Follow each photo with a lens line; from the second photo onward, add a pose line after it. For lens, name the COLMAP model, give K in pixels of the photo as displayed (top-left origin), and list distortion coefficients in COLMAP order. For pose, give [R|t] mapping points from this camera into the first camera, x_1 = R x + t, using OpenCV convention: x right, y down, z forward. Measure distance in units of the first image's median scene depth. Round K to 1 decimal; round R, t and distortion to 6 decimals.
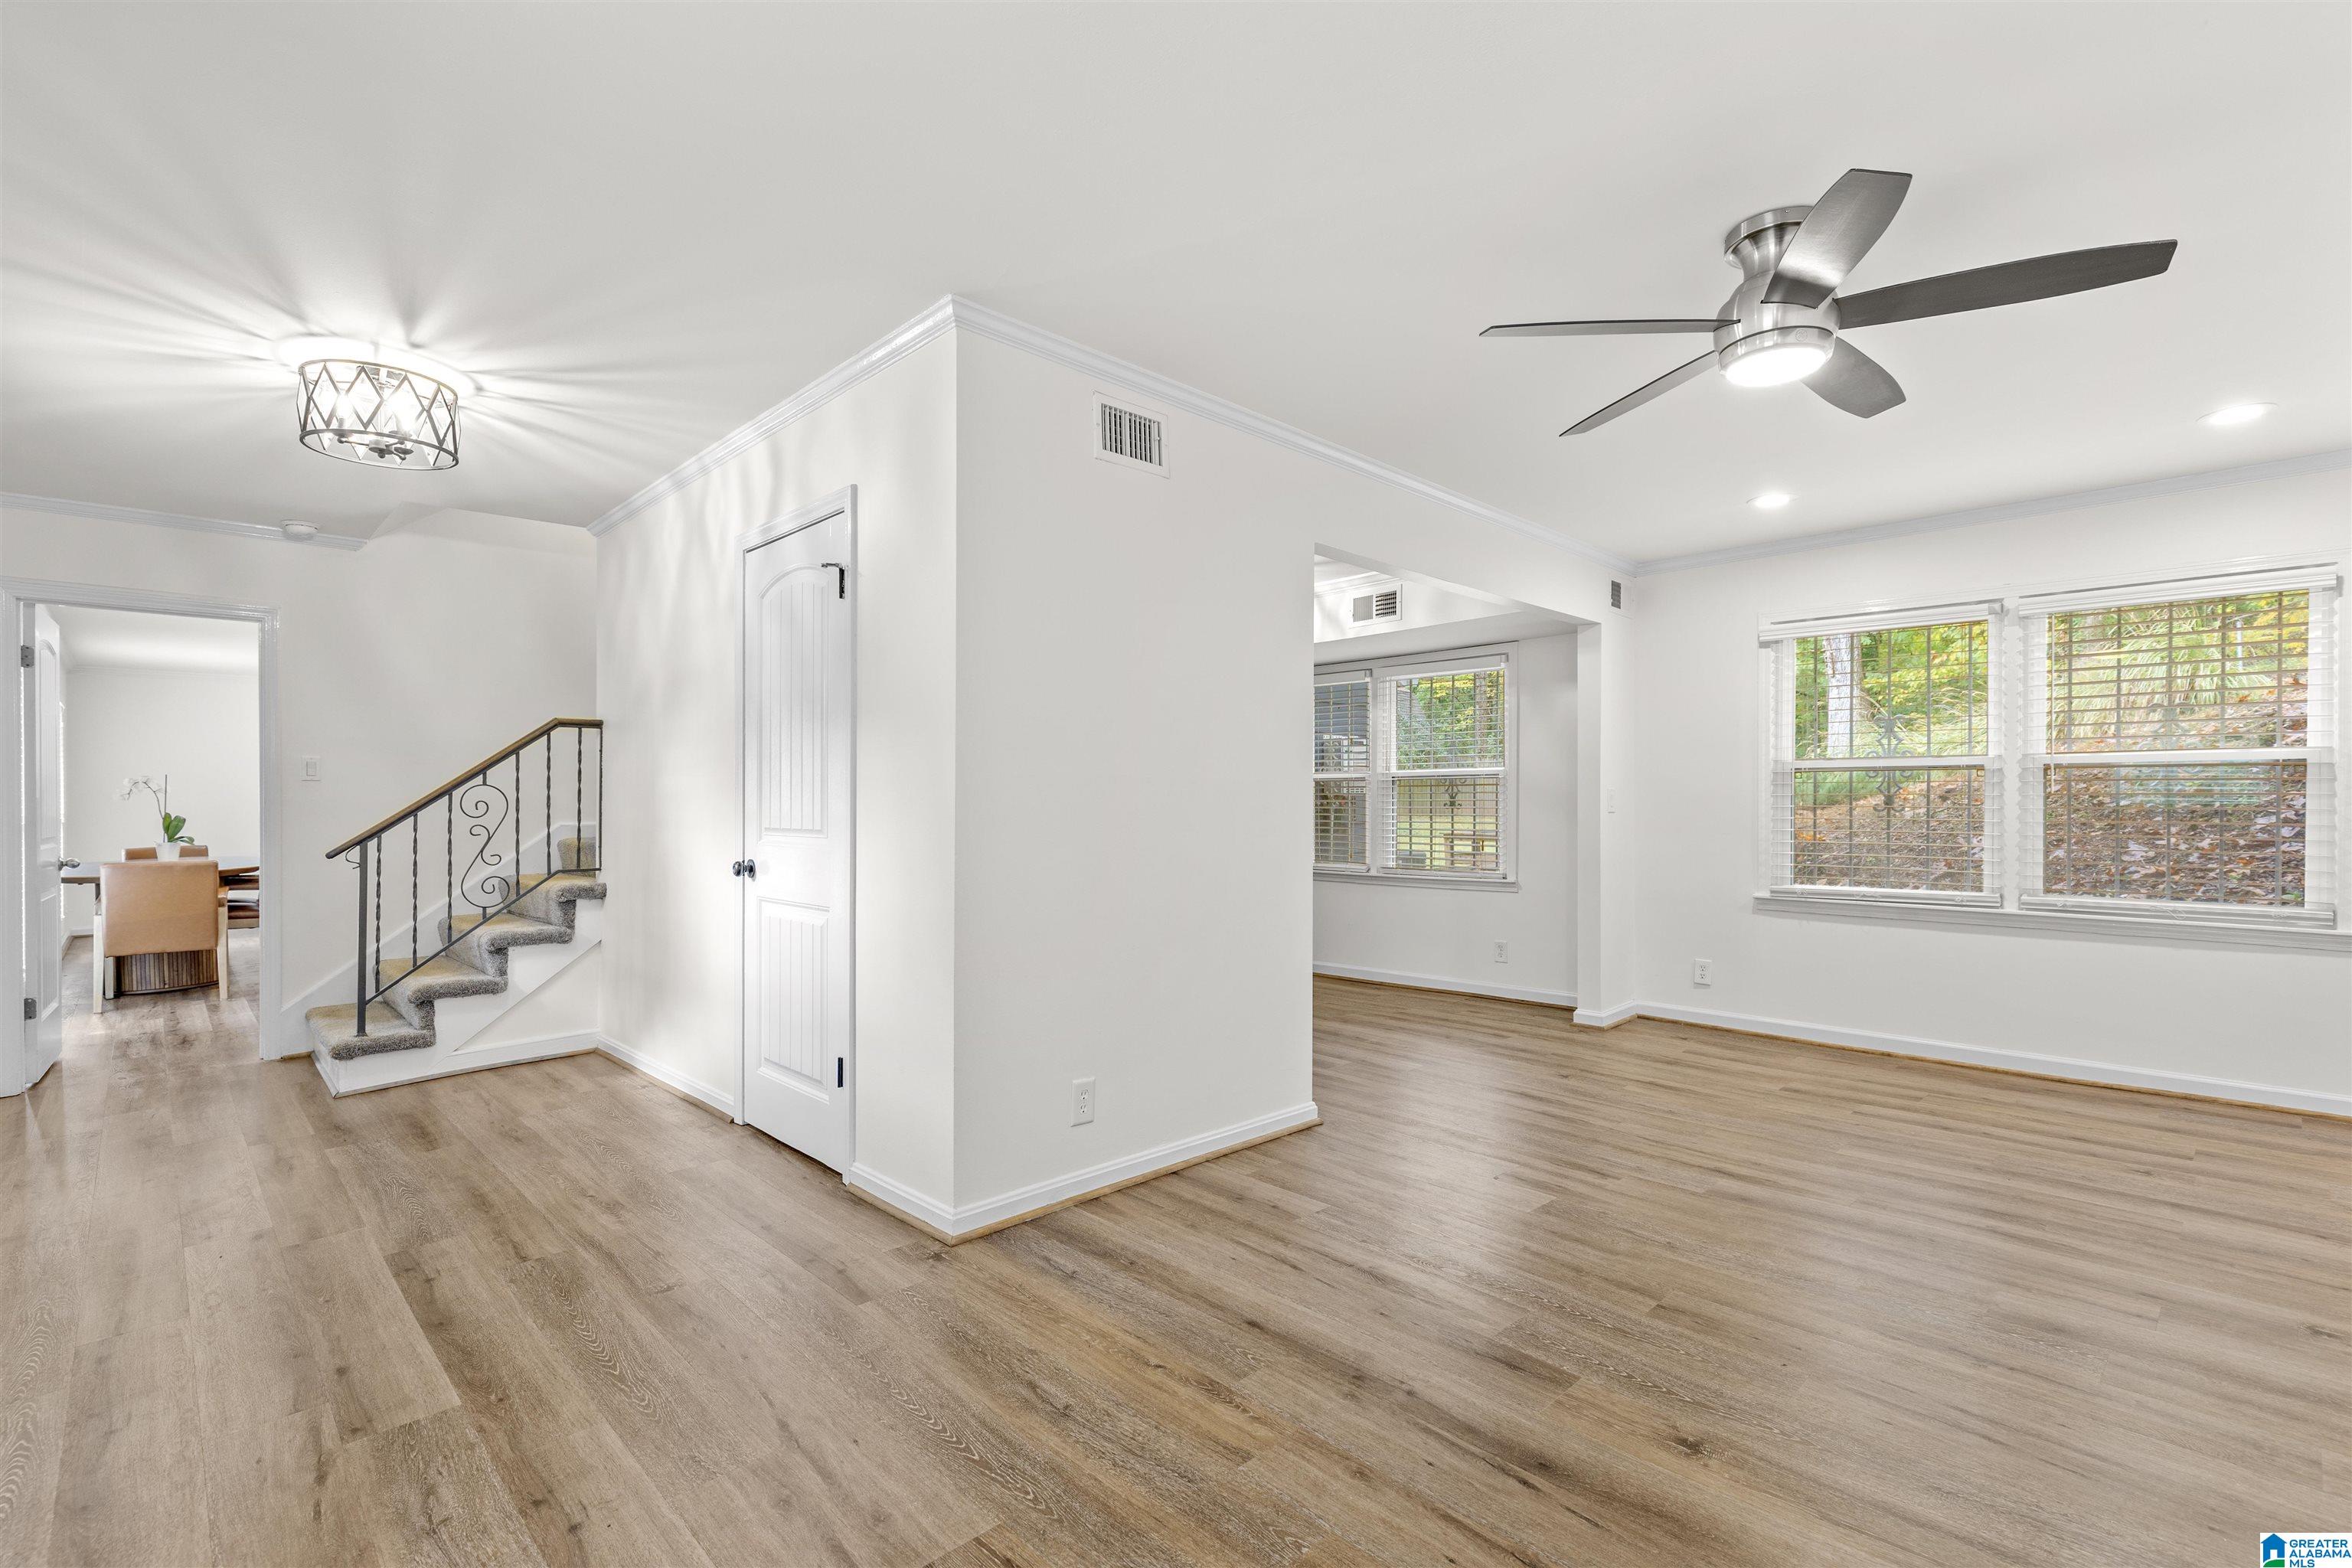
lens RADIAL K [[1072.1, 0, 1164.4], [0, 1072.1, 823.1], [0, 0, 1]] dist [0.003329, 0.000532]
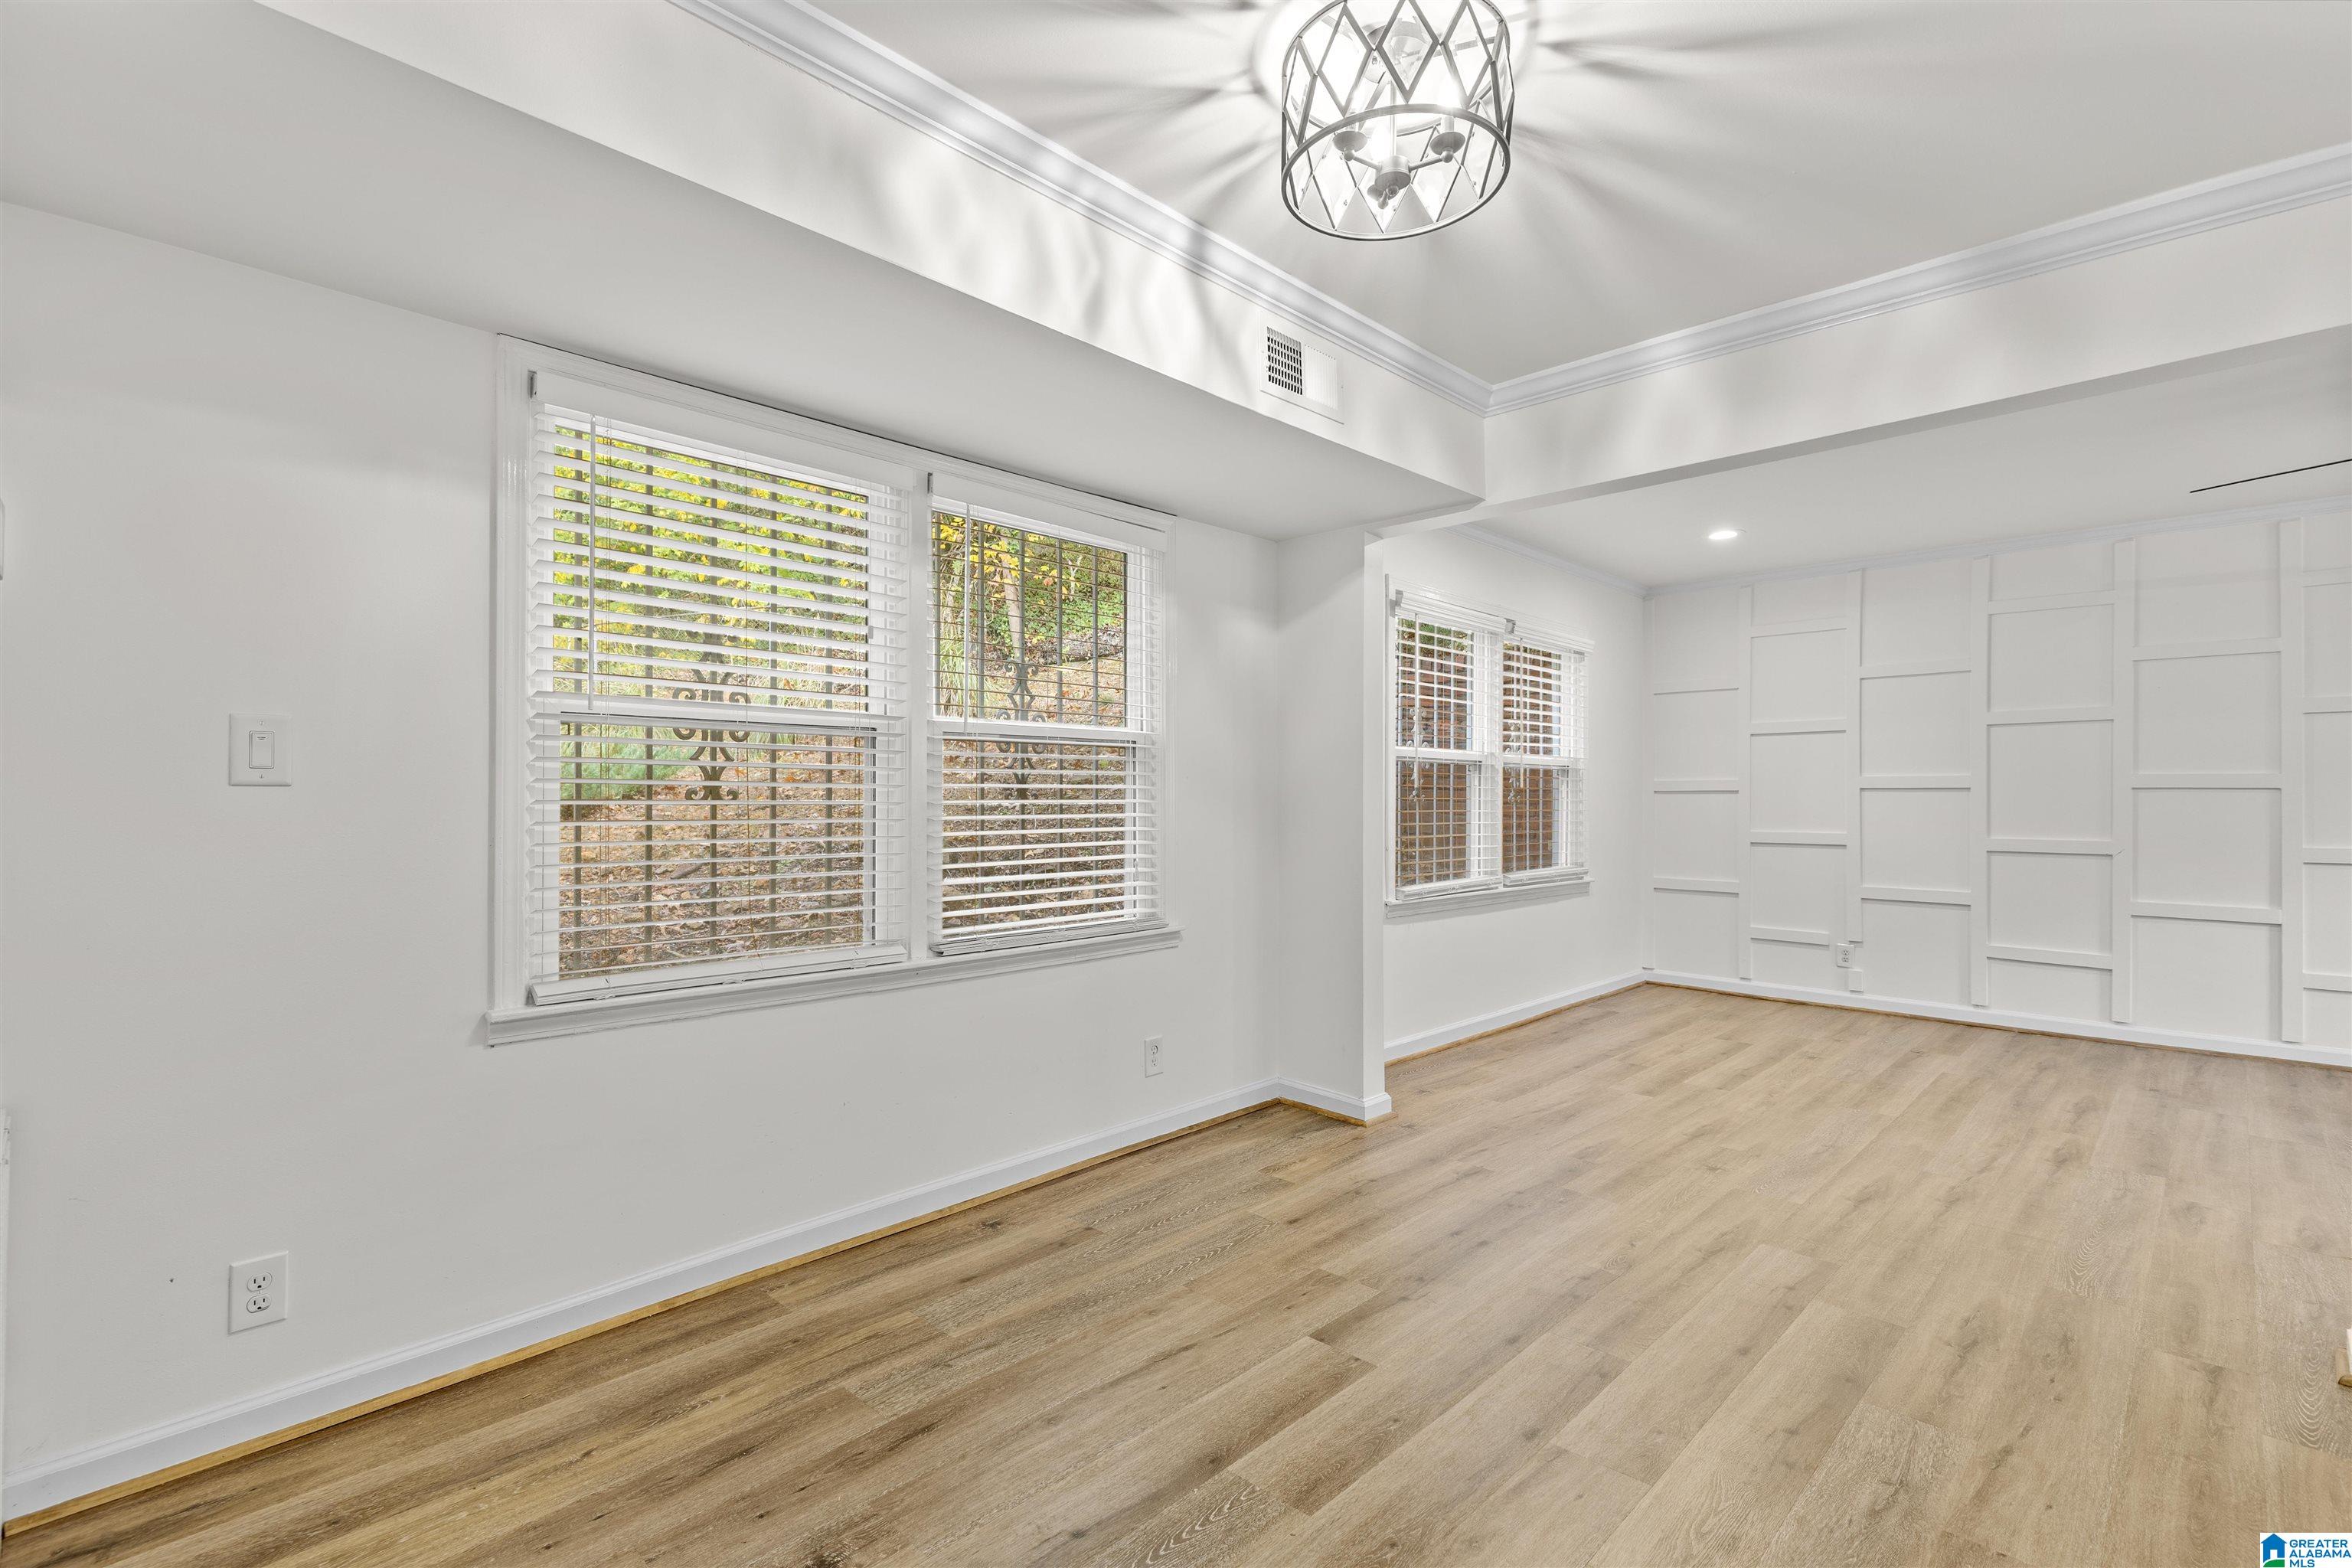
lens RADIAL K [[1072.1, 0, 1200.3], [0, 1072.1, 792.0], [0, 0, 1]] dist [0.003329, 0.000532]
pose [[-0.041716, -0.000477, 0.999129, -0.485836], [0.011759, 0.999930, 0.000968, -0.036579], [-0.999060, 0.011789, -0.041707, 1.937762]]
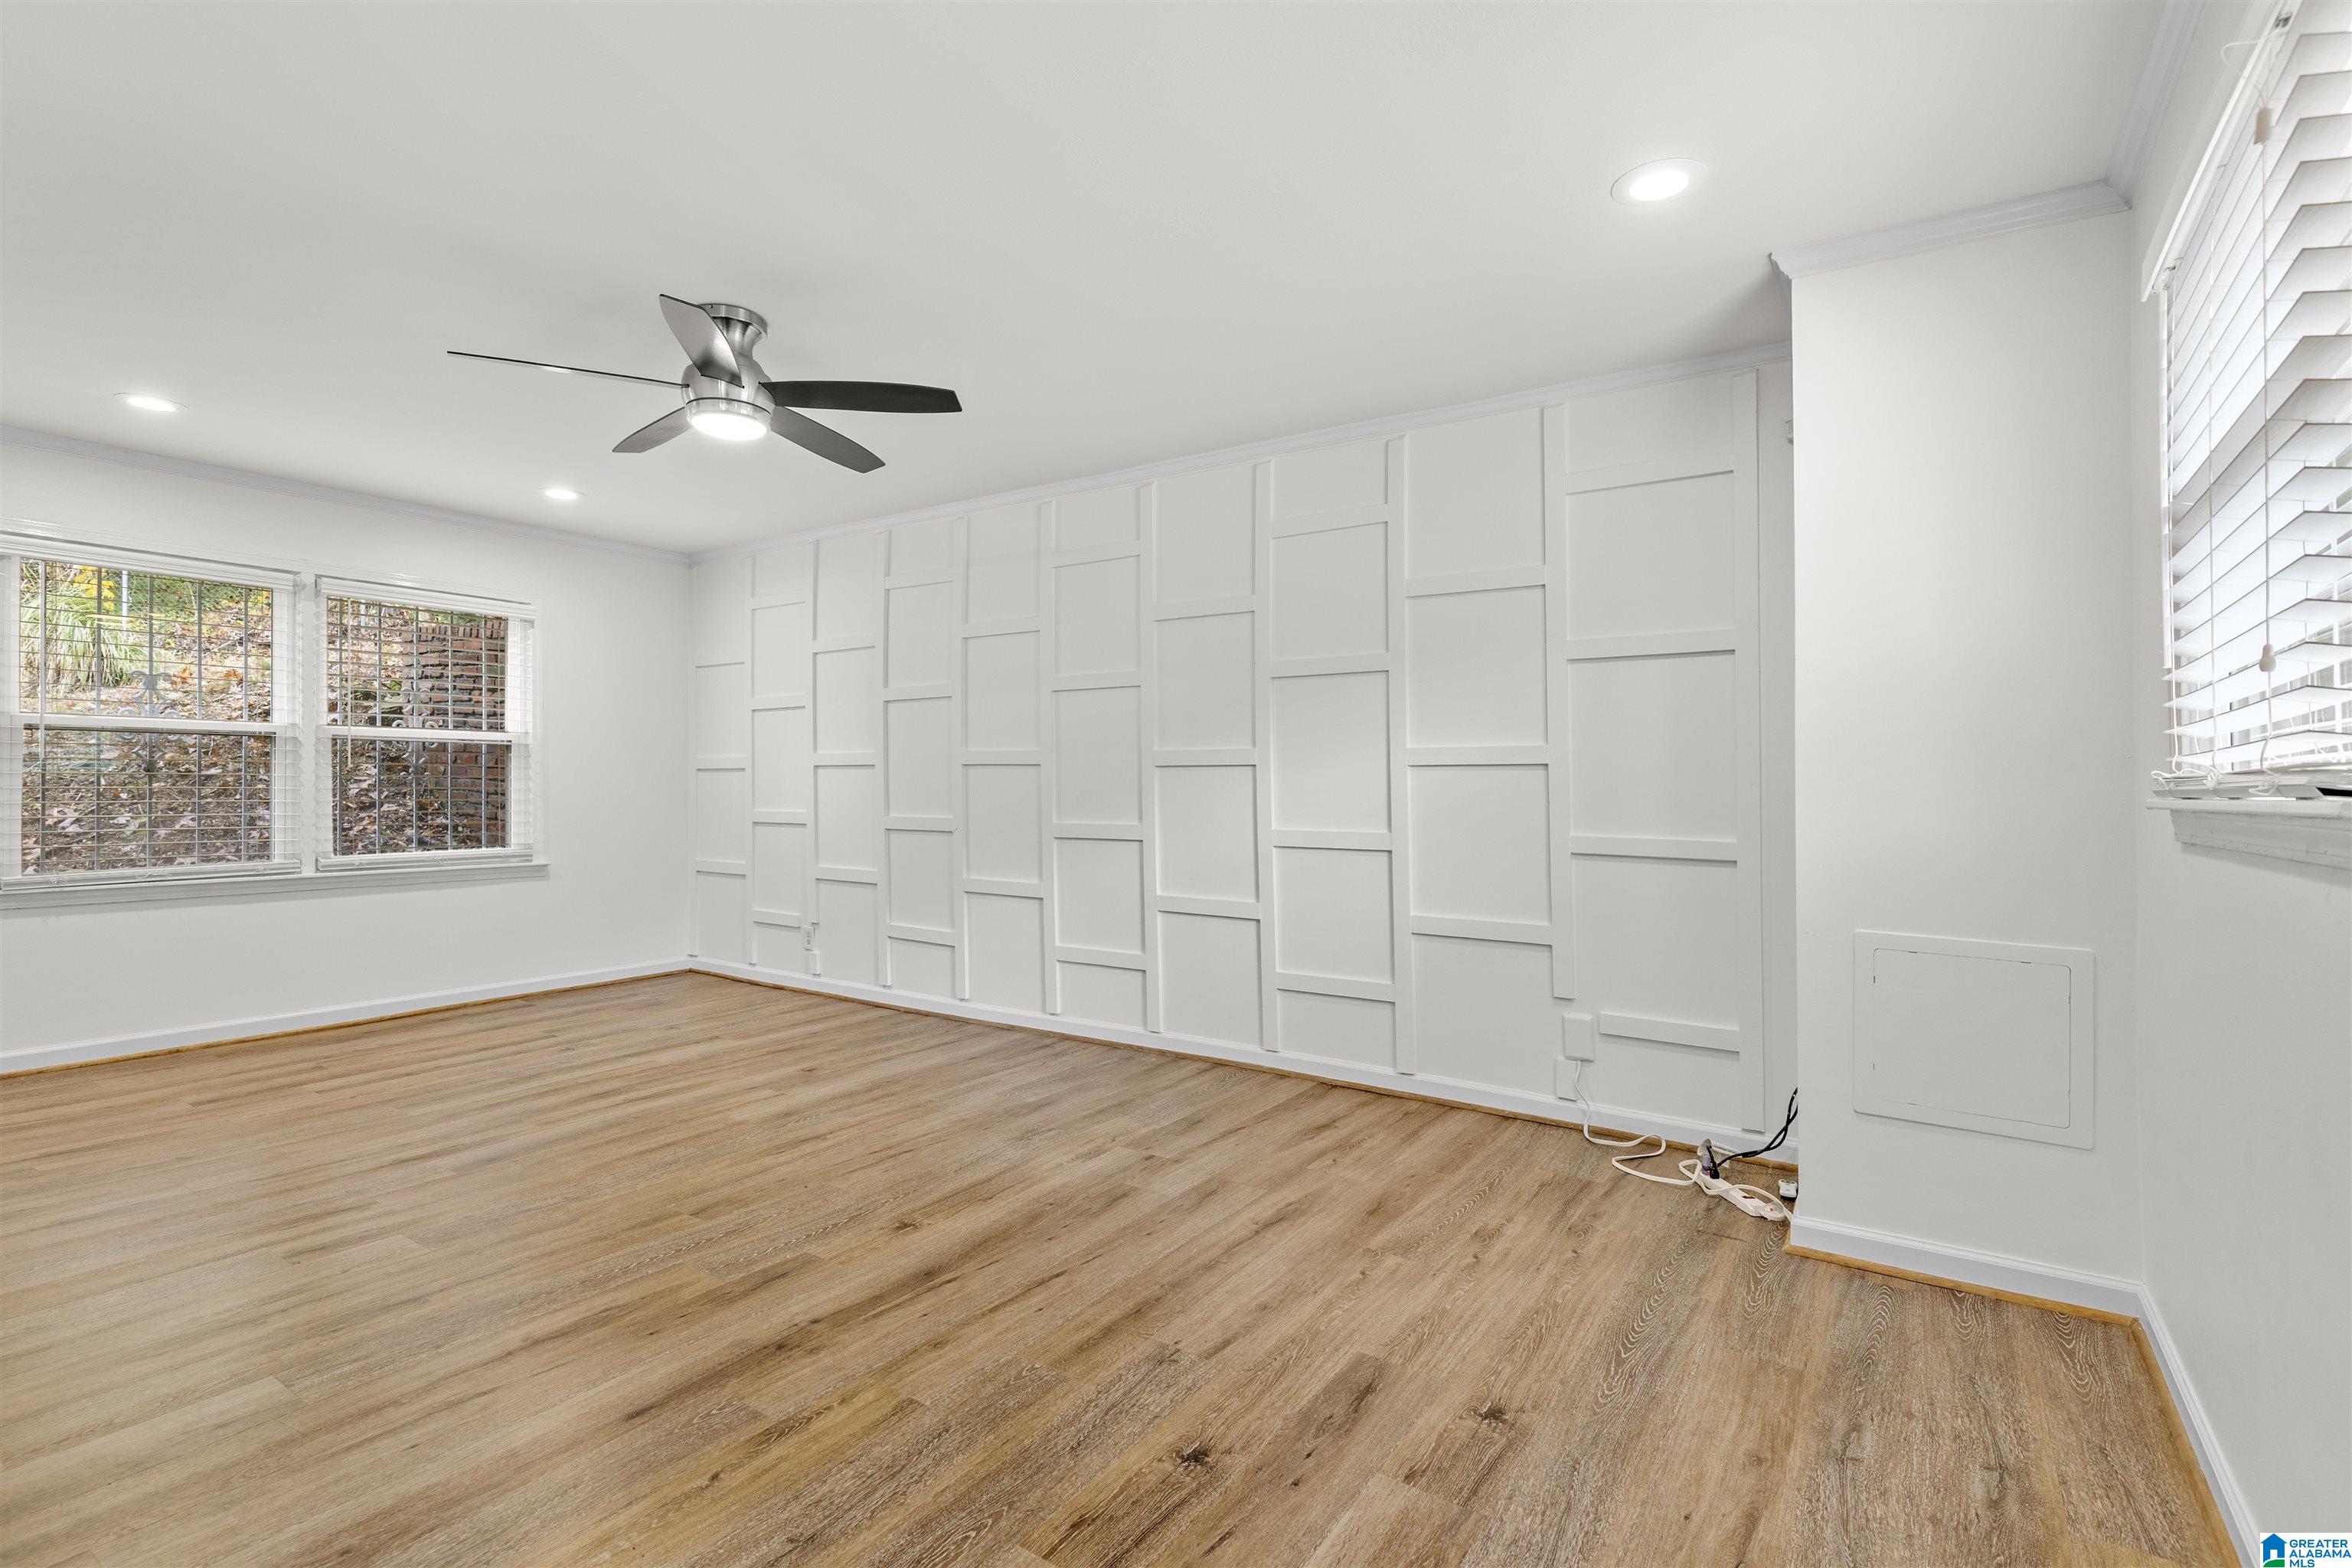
lens RADIAL K [[1072.1, 0, 1186.6], [0, 1072.1, 770.3], [0, 0, 1]] dist [0.003329, 0.000532]
pose [[-0.212305, 0.007432, 0.977175, -0.577131], [0.011545, 0.999920, -0.005097, -0.005311], [-0.977135, 0.010199, -0.212374, 0.552706]]
